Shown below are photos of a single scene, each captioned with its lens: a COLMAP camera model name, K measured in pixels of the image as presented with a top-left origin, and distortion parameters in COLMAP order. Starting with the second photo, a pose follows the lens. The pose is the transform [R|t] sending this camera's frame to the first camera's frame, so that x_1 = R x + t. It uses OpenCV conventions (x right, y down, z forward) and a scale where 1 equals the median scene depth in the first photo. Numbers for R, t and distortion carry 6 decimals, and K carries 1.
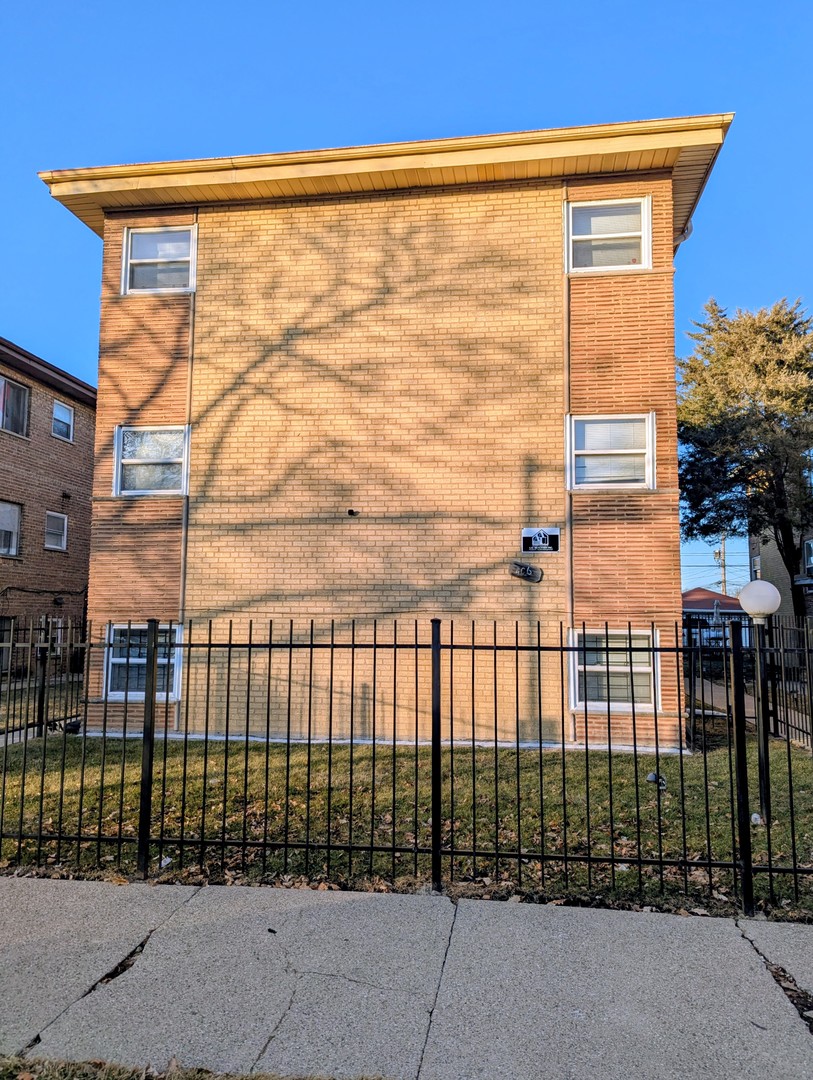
lens RADIAL K [[763.5, 0, 407.6], [0, 763.5, 540.9], [0, 0, 1]] dist [0.029342, -0.031610]
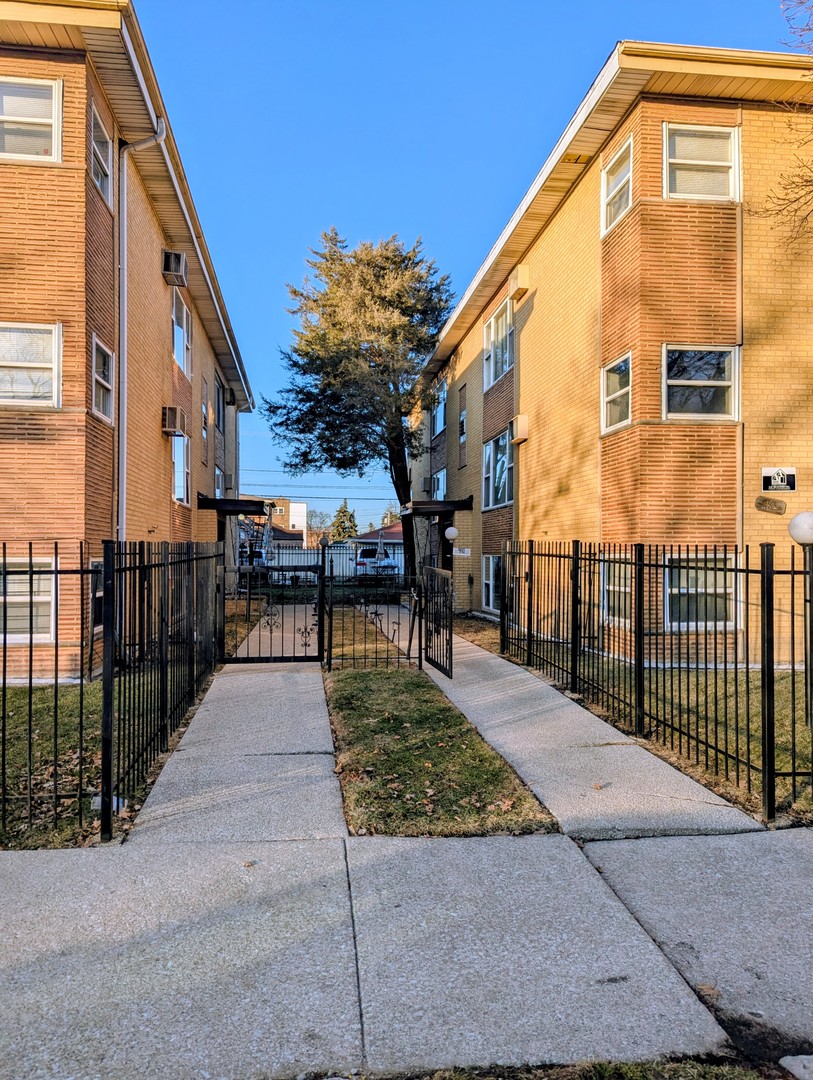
lens RADIAL K [[763.5, 0, 410.4], [0, 763.5, 545.3], [0, 0, 1]] dist [0.029342, -0.031610]
pose [[0.958309, -0.004379, 0.285702, 0.457680], [-0.022242, 0.995705, 0.089868, 0.006008], [-0.284868, -0.092476, 0.954096, -0.030218]]
